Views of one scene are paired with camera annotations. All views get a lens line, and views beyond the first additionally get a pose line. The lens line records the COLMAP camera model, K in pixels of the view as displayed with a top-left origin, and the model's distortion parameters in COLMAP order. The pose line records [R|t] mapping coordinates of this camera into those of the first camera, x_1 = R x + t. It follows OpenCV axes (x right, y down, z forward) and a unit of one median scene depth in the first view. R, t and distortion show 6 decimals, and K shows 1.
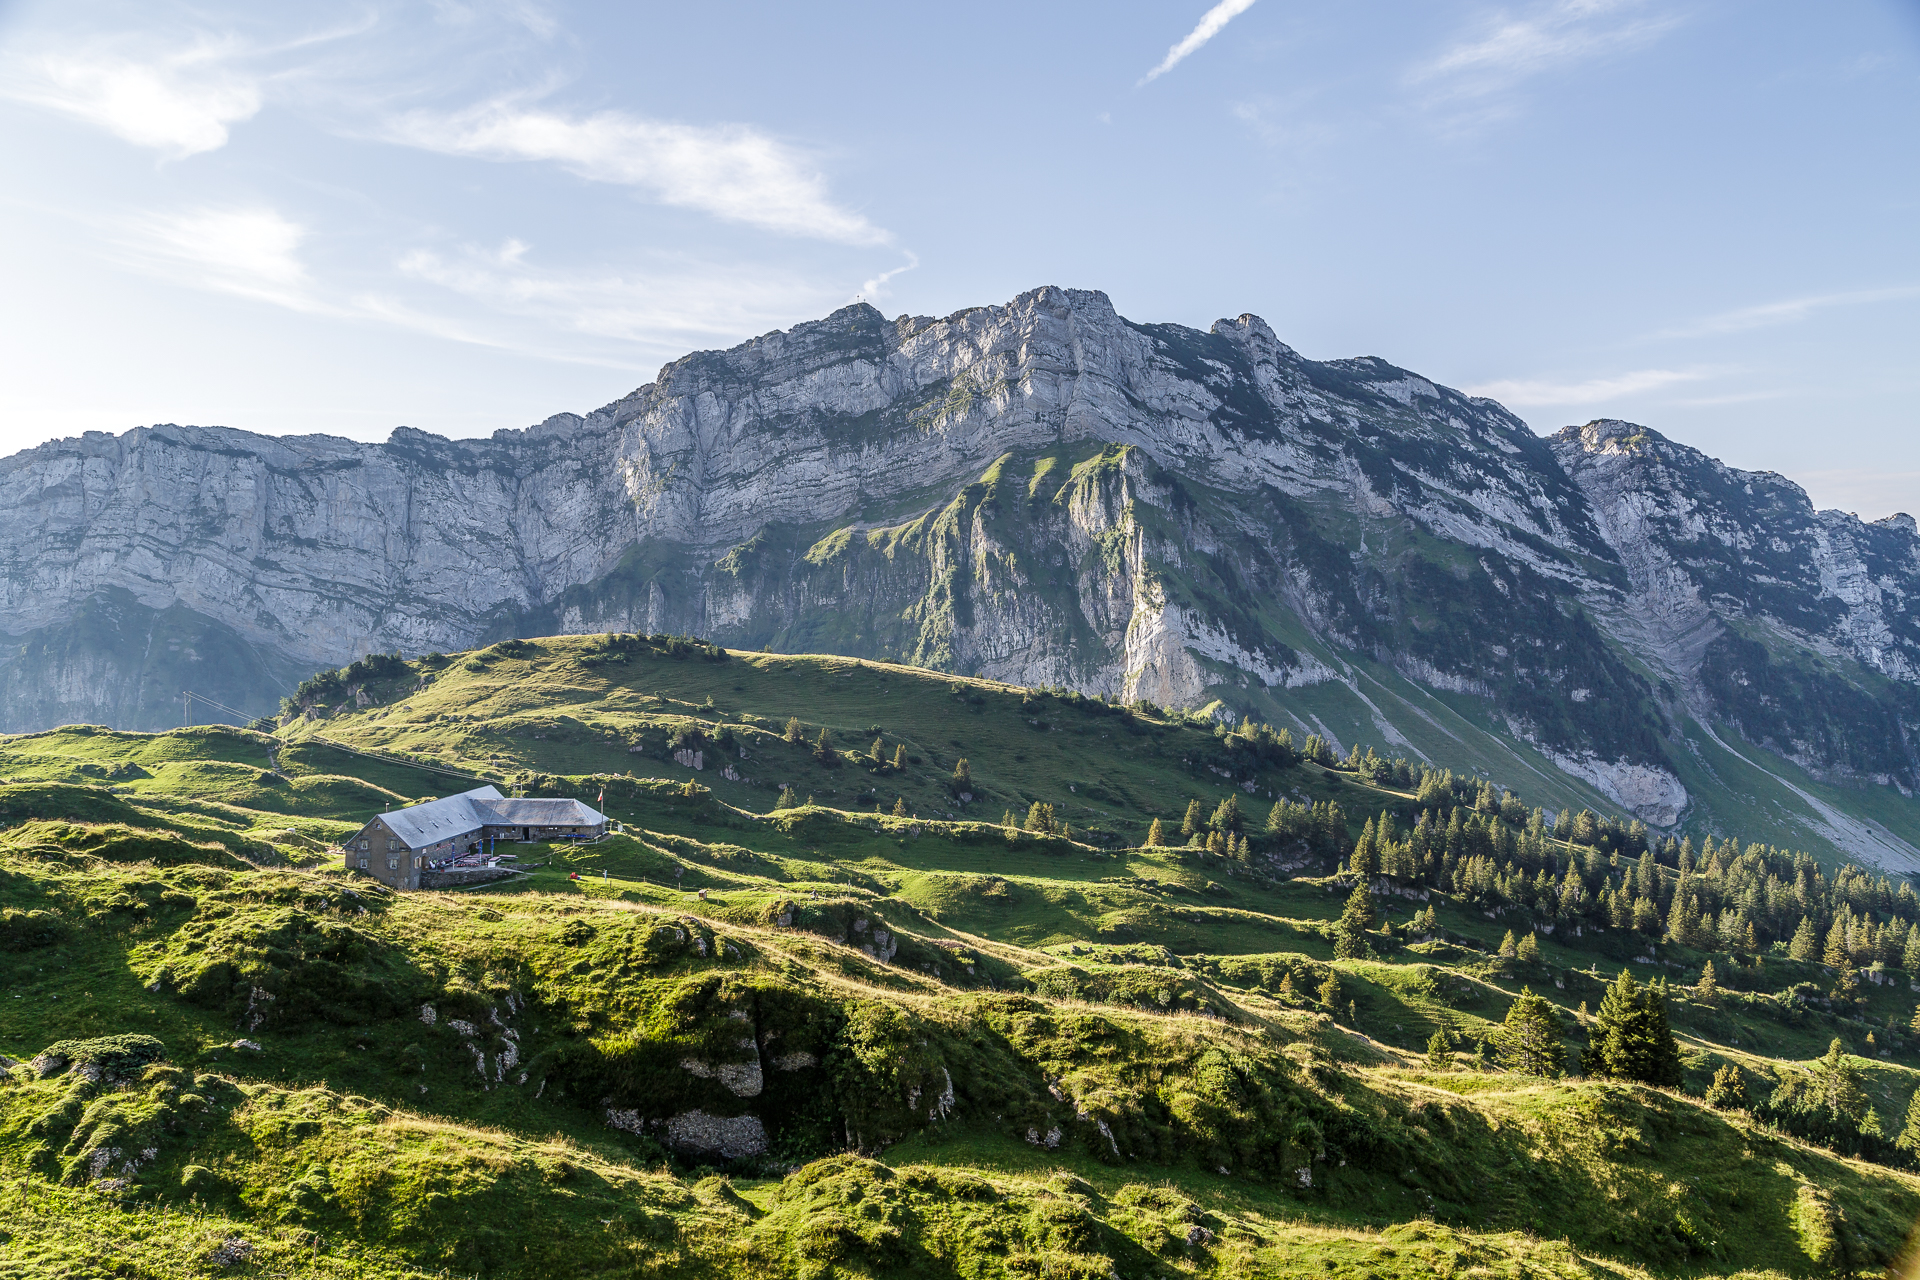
lens RADIAL K [[1547.4, 0, 965.7], [0, 1547.4, 640.0], [0, 0, 1]] dist [0.013710, -0.001854]
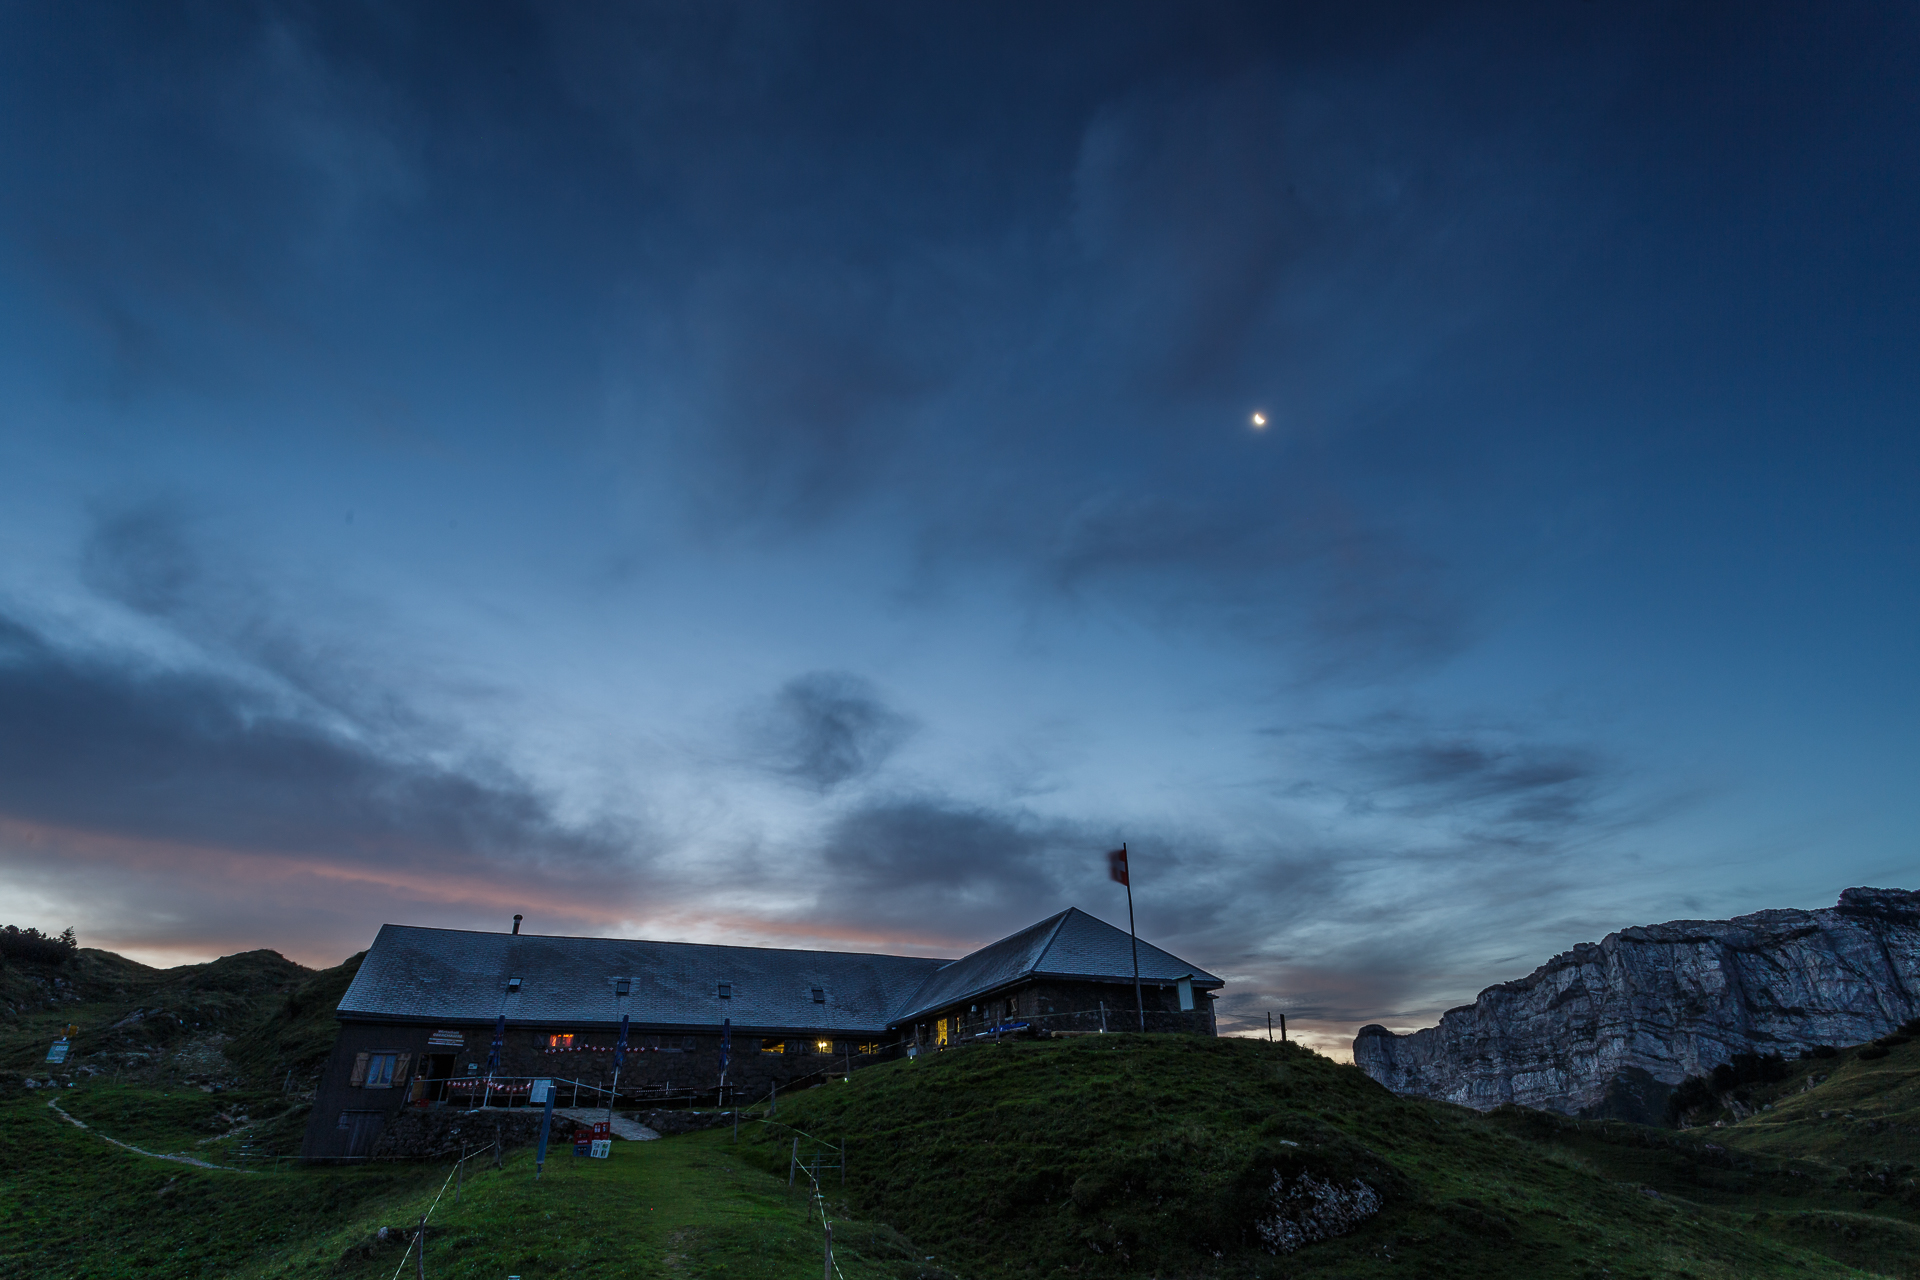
lens RADIAL K [[952.8, 0, 947.1], [0, 952.8, 648.9], [0, 0, 1]] dist [0.003000, 0.000414]
pose [[0.411861, -0.432113, -0.802277, -0.016036], [0.007756, 0.882048, -0.471096, 0.025447], [0.911213, 0.187803, 0.366633, 0.156321]]
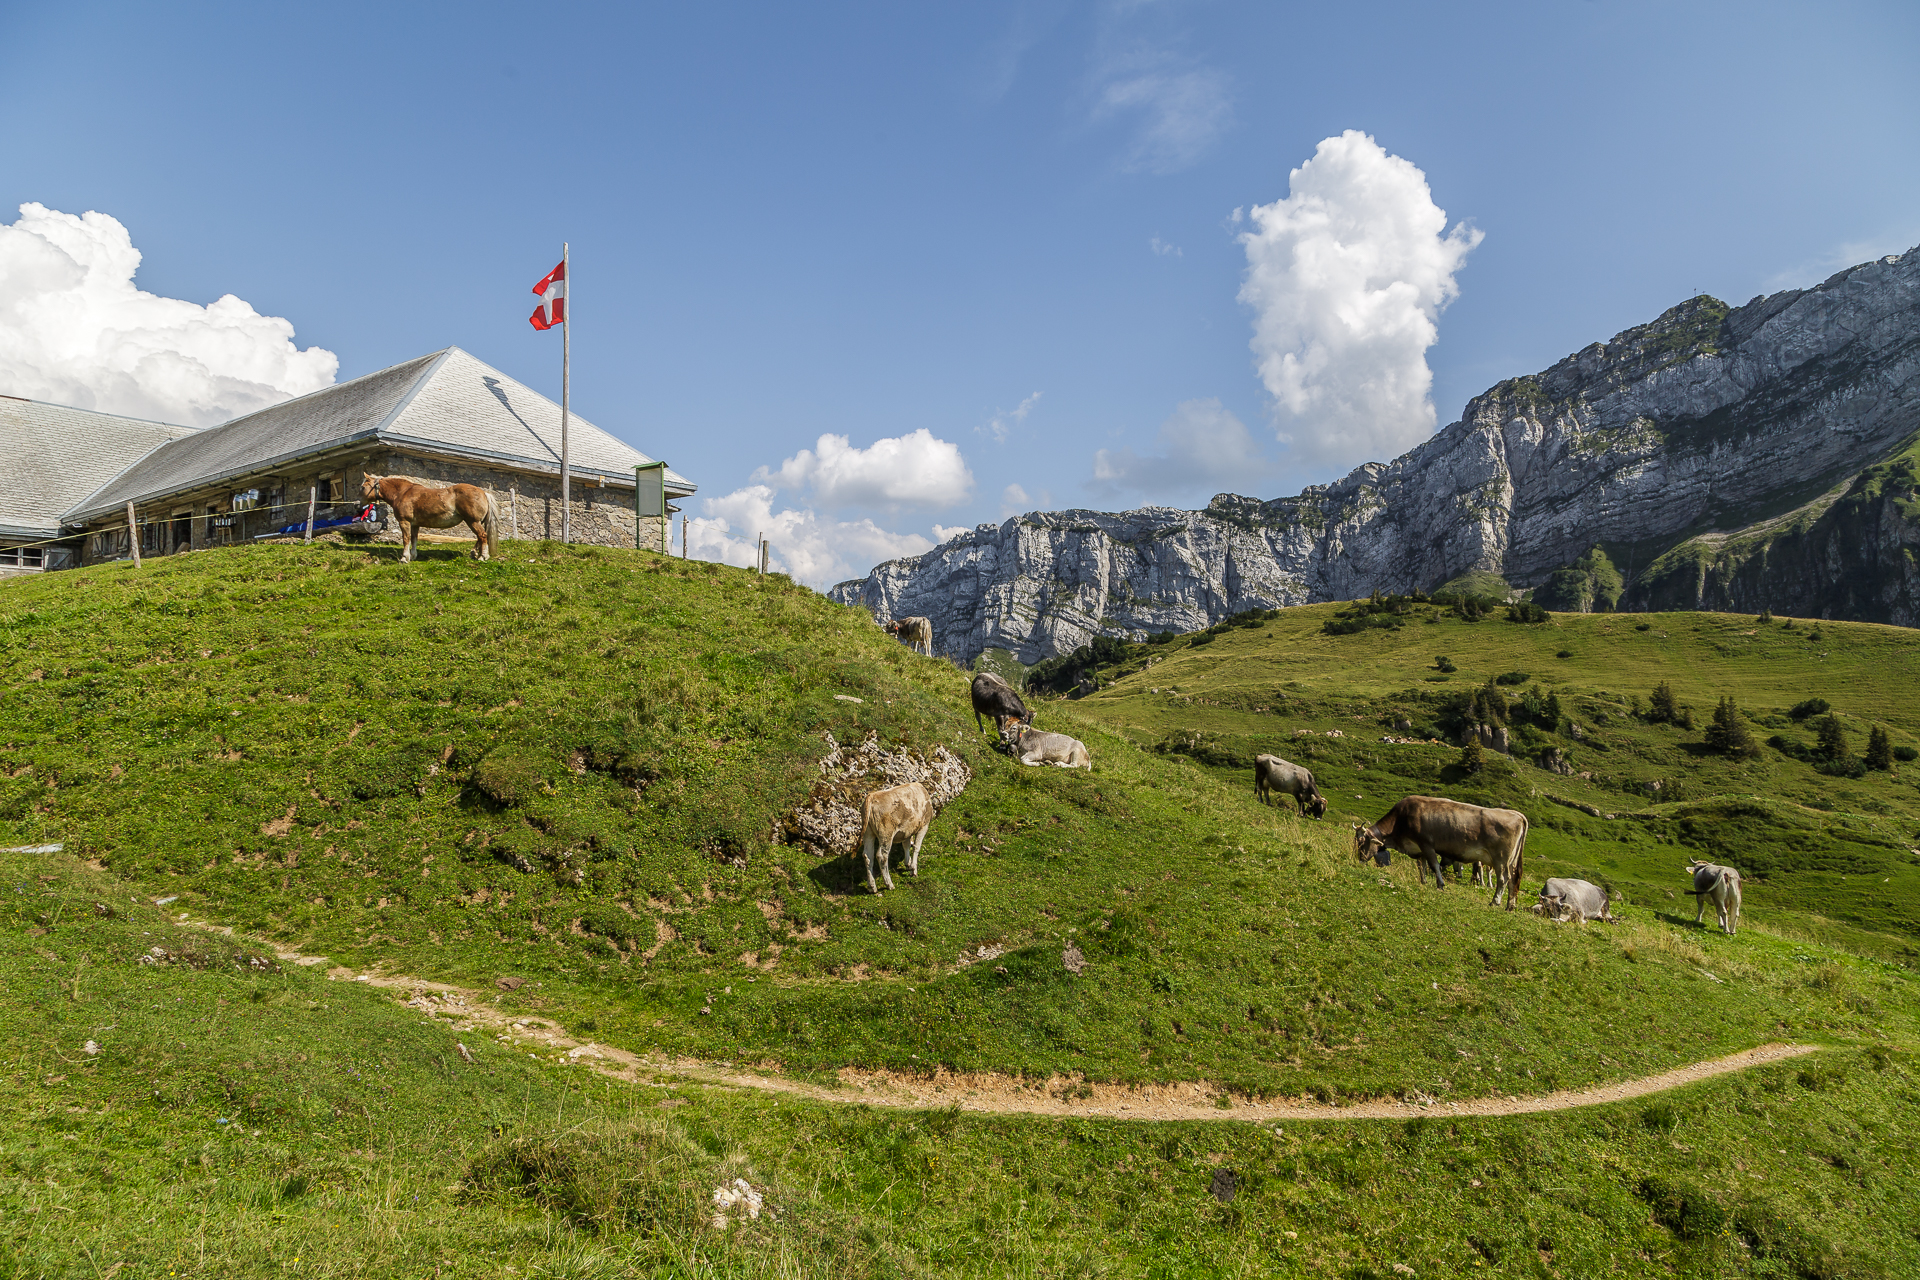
lens RADIAL K [[1274.6, 0, 951.9], [0, 1274.6, 643.2], [0, 0, 1]] dist [0.004477, 0.006211]
pose [[0.827716, -0.046039, -0.559256, -0.021897], [0.011827, 0.997839, -0.064640, 0.025568], [0.561023, 0.046889, 0.826471, 0.158627]]
